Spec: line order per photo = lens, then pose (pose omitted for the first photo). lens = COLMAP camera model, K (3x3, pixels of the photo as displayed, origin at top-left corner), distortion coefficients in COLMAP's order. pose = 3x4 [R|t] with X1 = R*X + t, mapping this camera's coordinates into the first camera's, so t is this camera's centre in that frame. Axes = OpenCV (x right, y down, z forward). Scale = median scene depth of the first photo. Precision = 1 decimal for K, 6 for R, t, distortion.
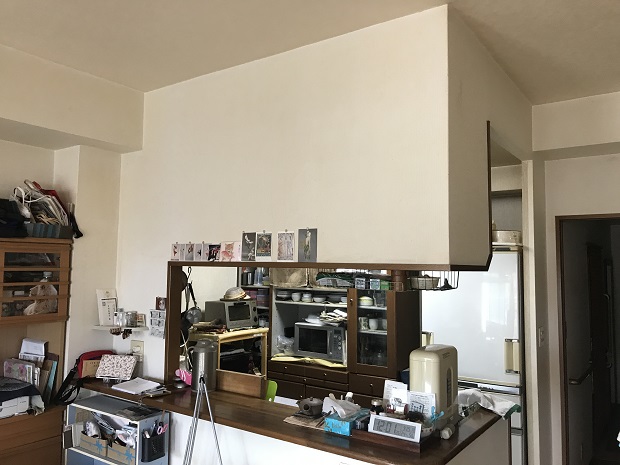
lens RADIAL K [[509.7, 0, 317.8], [0, 509.7, 221.2], [0, 0, 1]] dist [0.000223, -0.006453]
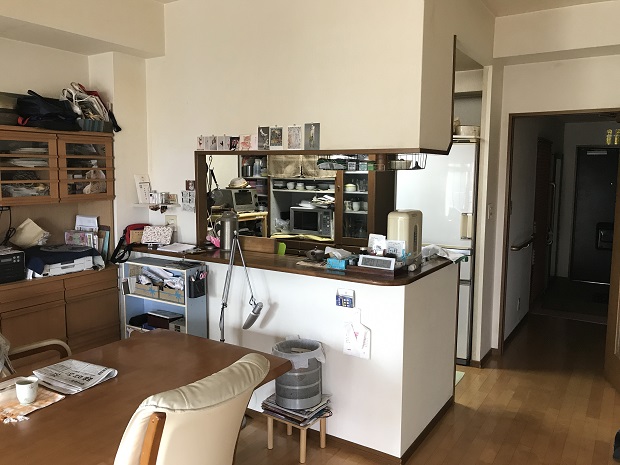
lens RADIAL K [[509.3, 0, 309.7], [0, 509.3, 224.4], [0, 0, 1]] dist [0.042674, -0.032584]
pose [[0.999412, -0.007793, 0.033388, -0.058947], [0.001187, 0.981103, 0.193483, 0.013610], [-0.034265, -0.193330, 0.980535, -0.265833]]
